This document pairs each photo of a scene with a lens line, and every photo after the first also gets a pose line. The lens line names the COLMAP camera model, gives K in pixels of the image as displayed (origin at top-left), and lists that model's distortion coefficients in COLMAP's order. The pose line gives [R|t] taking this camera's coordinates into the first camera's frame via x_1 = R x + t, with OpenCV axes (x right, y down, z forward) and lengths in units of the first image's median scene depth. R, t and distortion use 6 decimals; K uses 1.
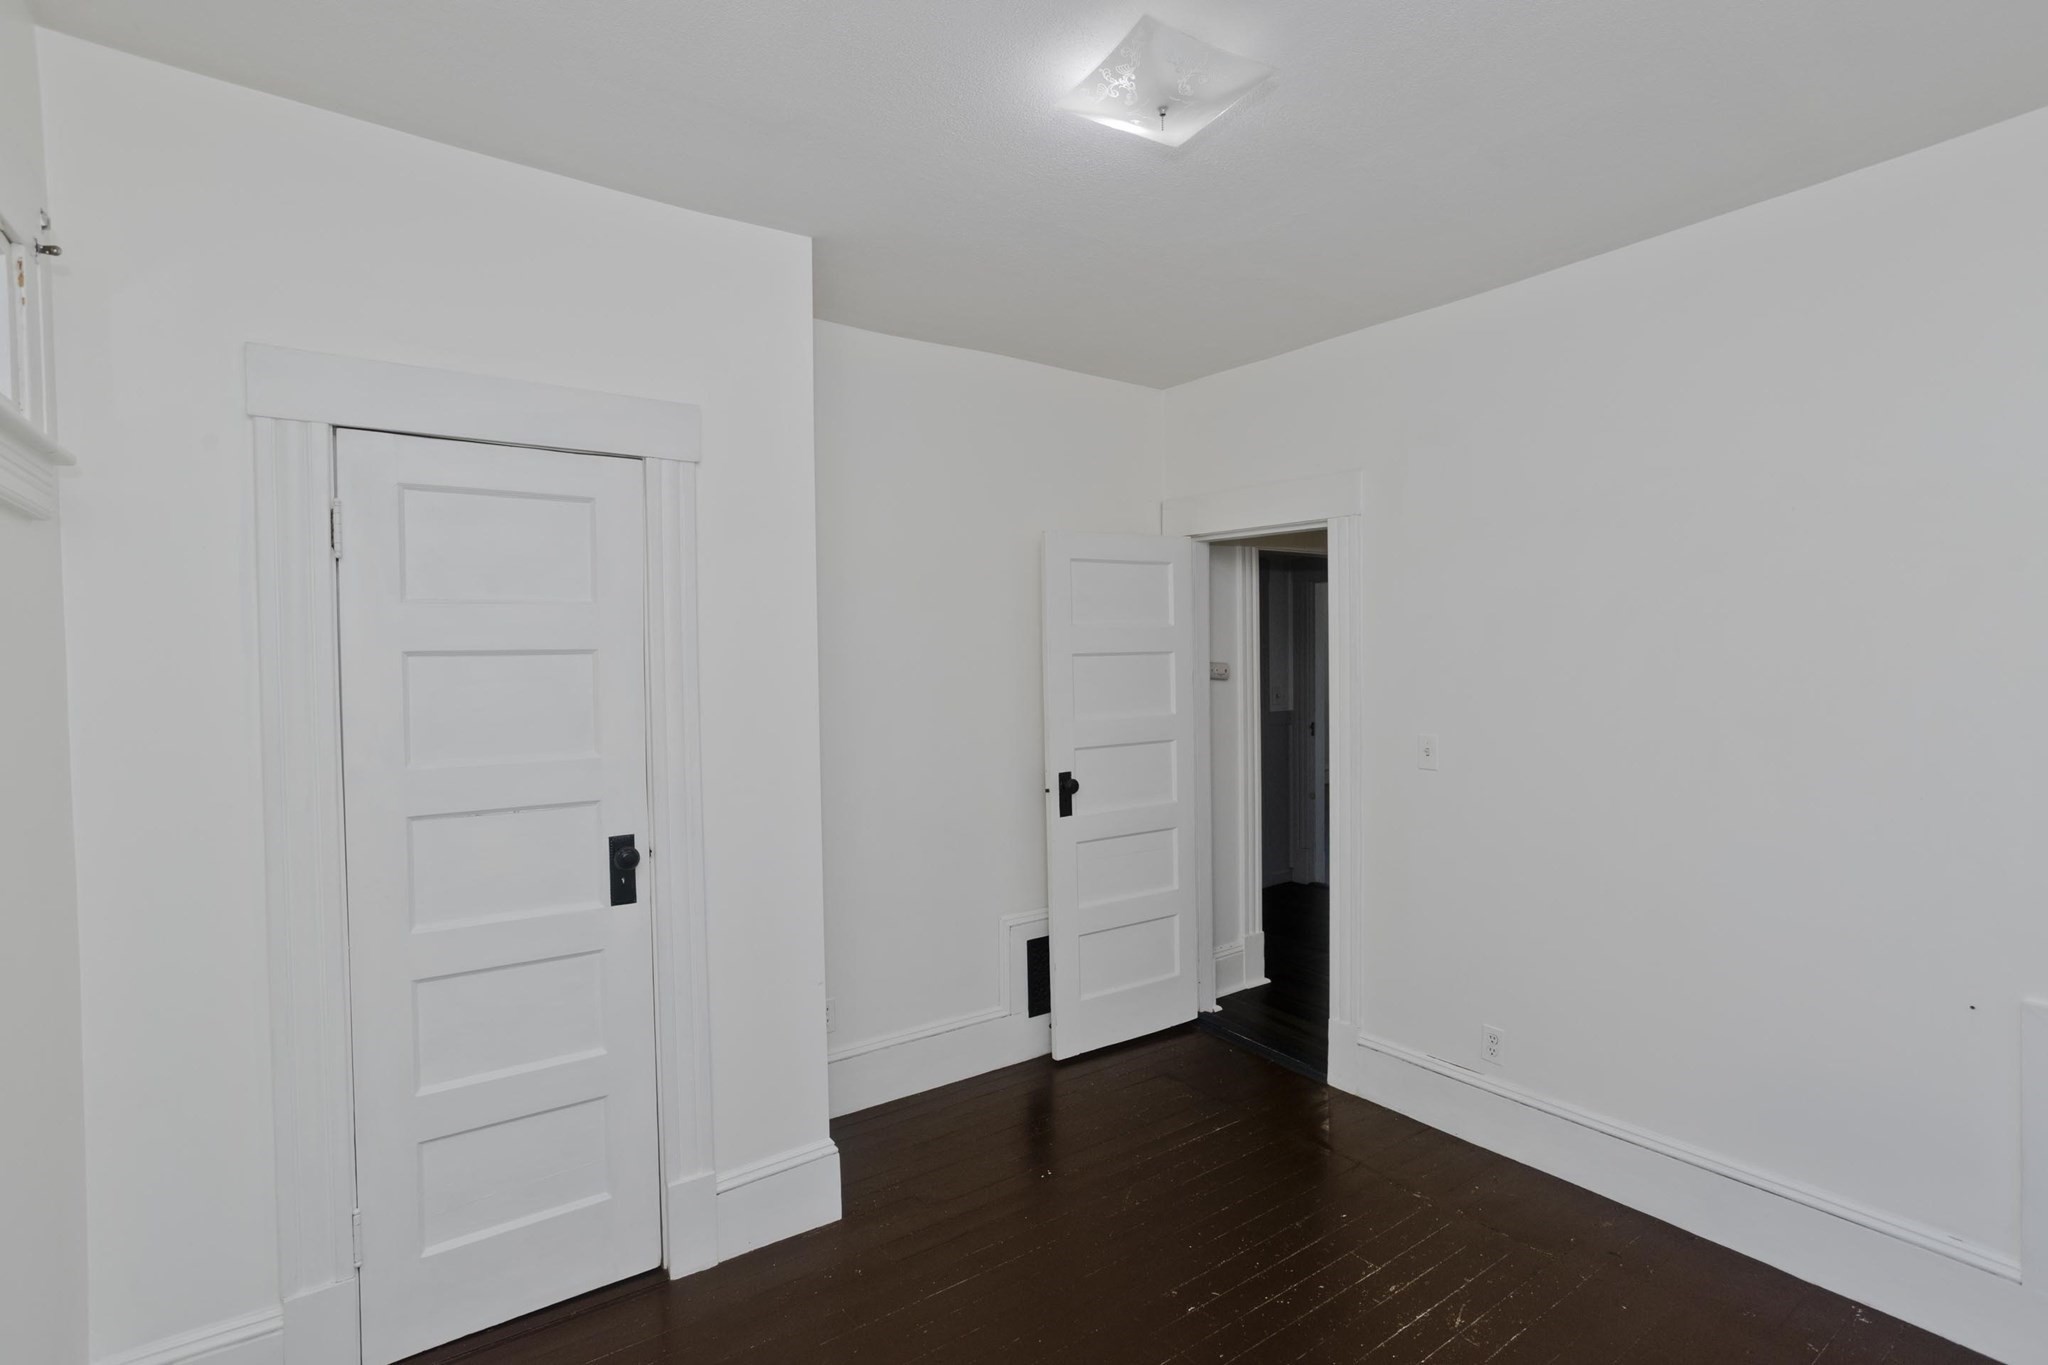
lens RADIAL K [[980.4, 0, 1030.1], [0, 980.4, 673.7], [0, 0, 1]] dist [-0.050452, 0.031199]
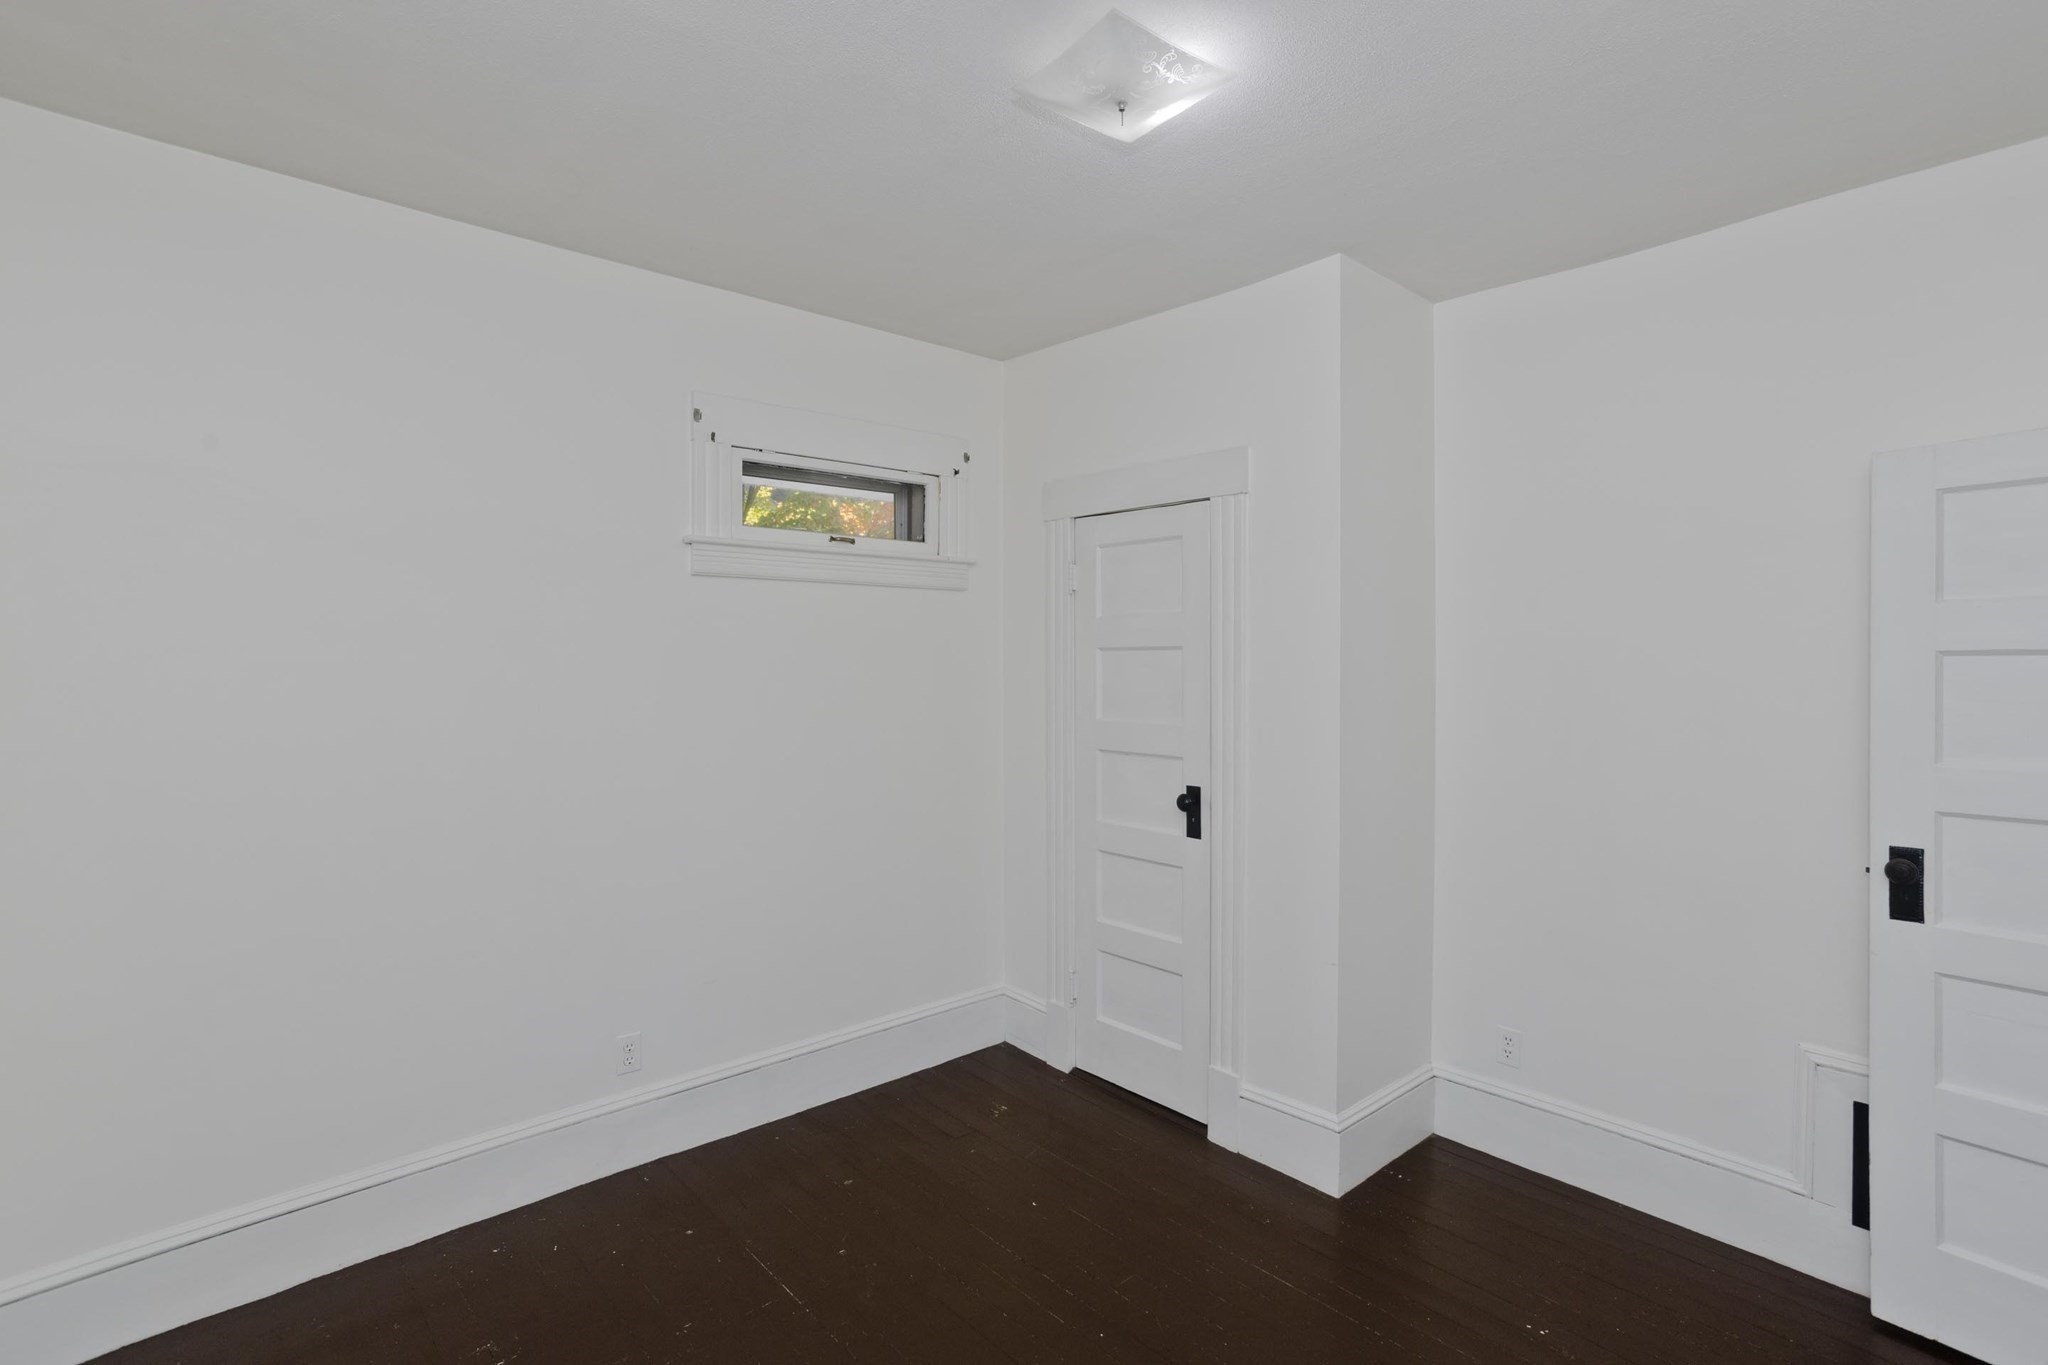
lens RADIAL K [[980.4, 0, 1030.1], [0, 980.4, 673.7], [0, 0, 1]] dist [-0.050452, 0.031199]
pose [[0.102748, 0.022871, -0.994444, 0.853069], [-0.022452, 0.999534, 0.020668, -0.010056], [0.994454, 0.020204, 0.103214, 0.605462]]
